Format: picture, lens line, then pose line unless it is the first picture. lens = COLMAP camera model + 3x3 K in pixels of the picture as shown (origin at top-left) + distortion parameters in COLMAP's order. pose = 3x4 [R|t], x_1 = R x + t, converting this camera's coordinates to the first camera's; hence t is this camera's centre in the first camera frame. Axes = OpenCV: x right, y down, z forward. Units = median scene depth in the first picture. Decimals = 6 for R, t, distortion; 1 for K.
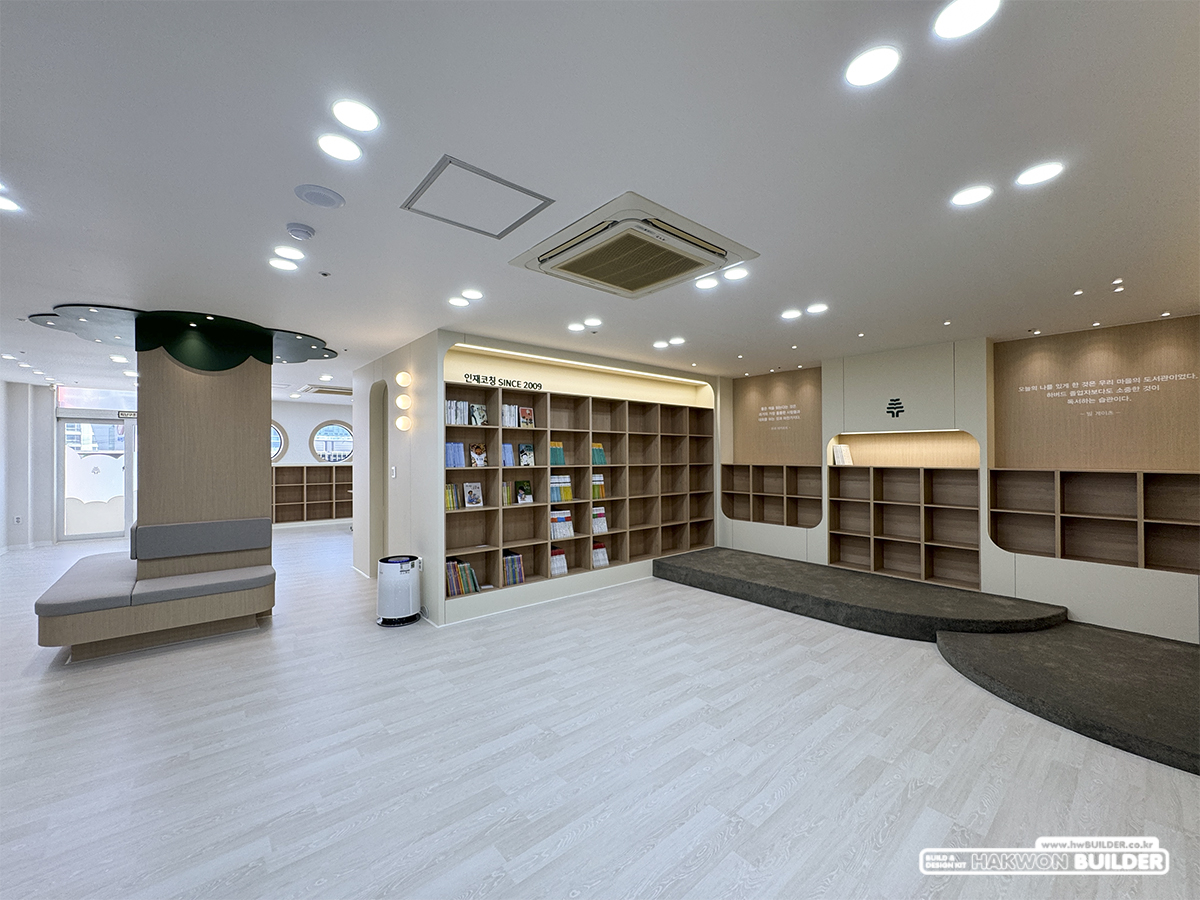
lens RADIAL K [[489.6, 0, 605.3], [0, 489.6, 461.7], [0, 0, 1]] dist [-0.006688, 0.002656]
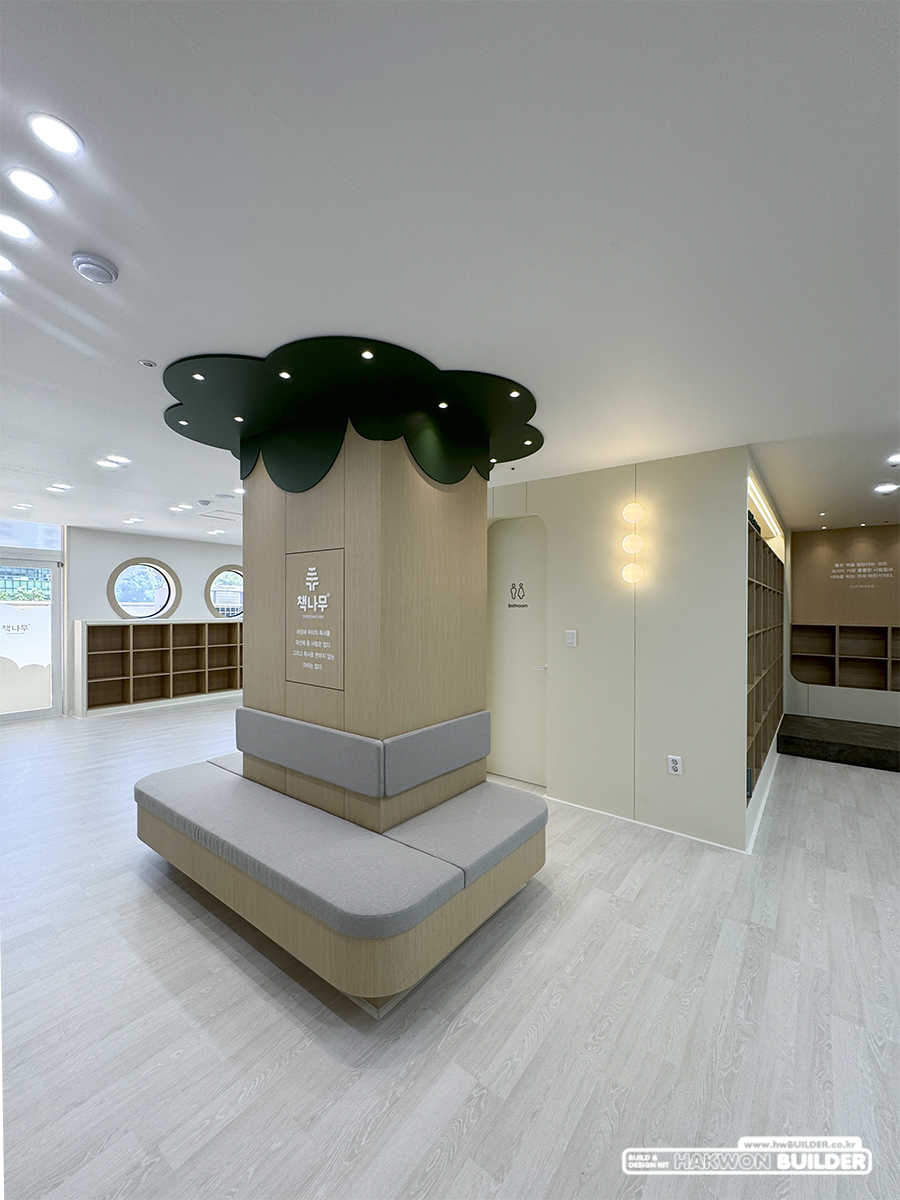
lens RADIAL K [[489.6, 0, 456.5], [0, 489.6, 611.6], [0, 0, 1]] dist [-0.006688, 0.002656]
pose [[0.976465, 0.005492, 0.215606, -0.886797], [-0.004649, 0.999979, -0.004414, -0.017478], [-0.215626, 0.003307, 0.976470, 0.361721]]
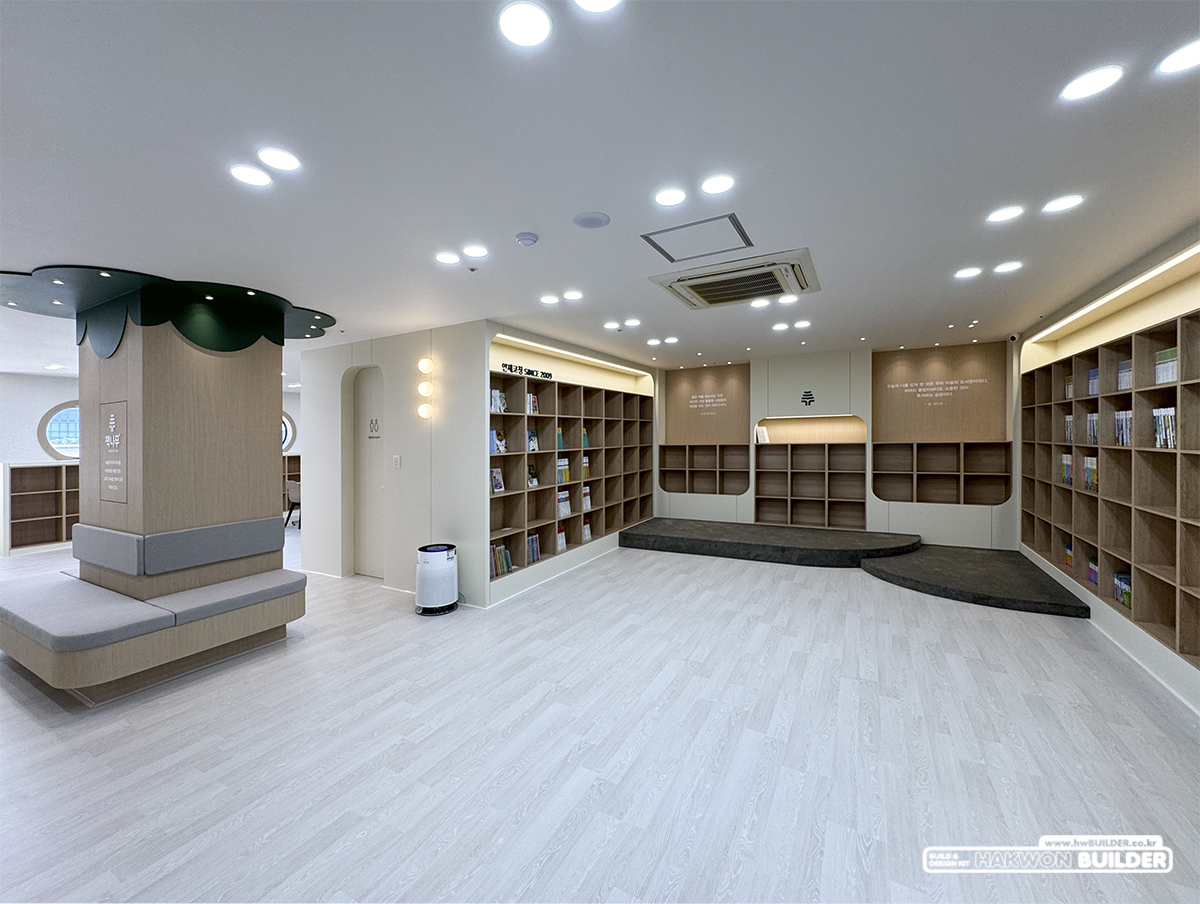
lens RADIAL K [[494.7, 0, 602.4], [0, 494.7, 449.5], [0, 0, 1]] dist [-0.003557, 0.000716]
pose [[0.936408, -0.028996, 0.349714, -0.451604], [0.026464, 0.999578, 0.012016, -0.003311], [-0.349914, -0.001997, 0.936780, -0.058101]]
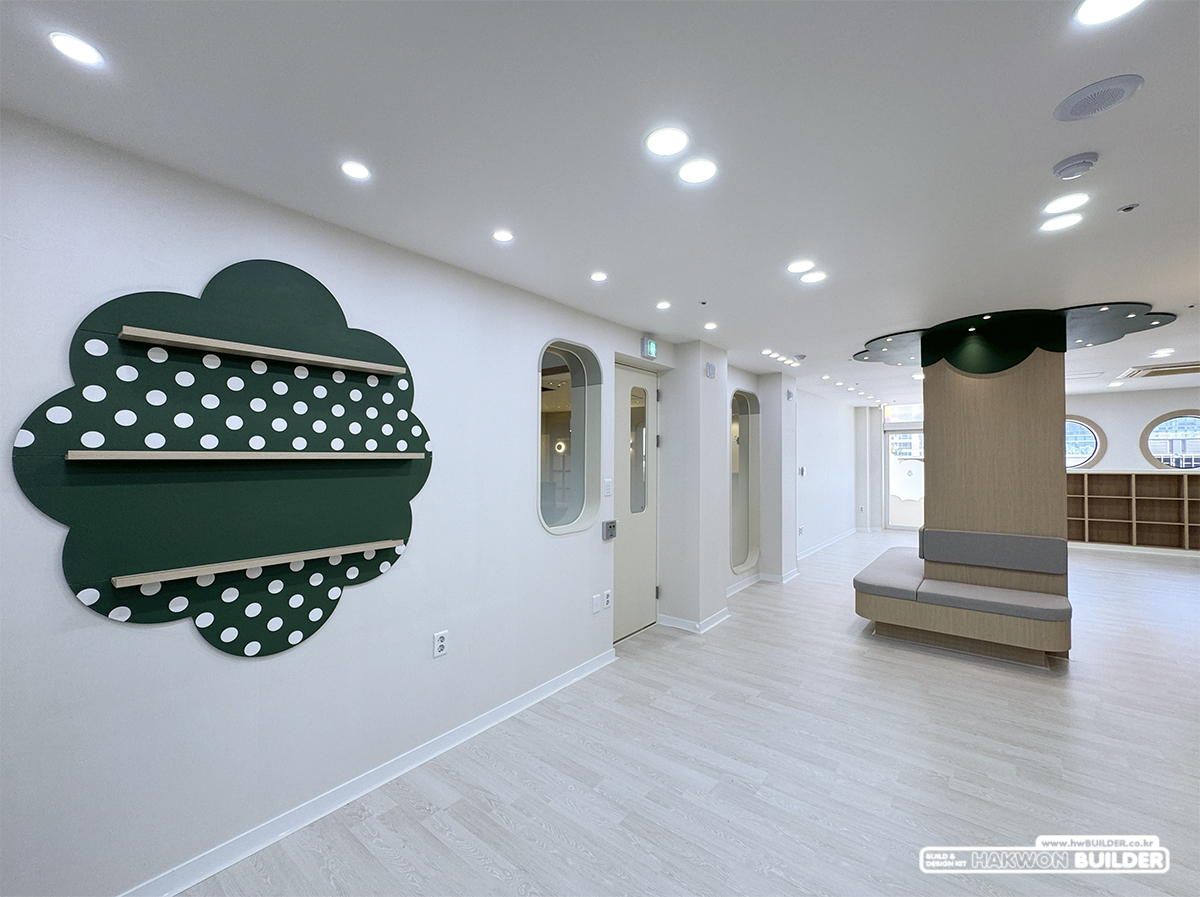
lens RADIAL K [[489.6, 0, 594.6], [0, 489.6, 453.2], [0, 0, 1]] dist [-0.006688, 0.002656]
pose [[0.171245, -0.015951, -0.985099, -0.013606], [-0.006664, 0.999827, -0.017348, -0.009238], [0.985206, 0.009535, 0.171109, 0.081691]]
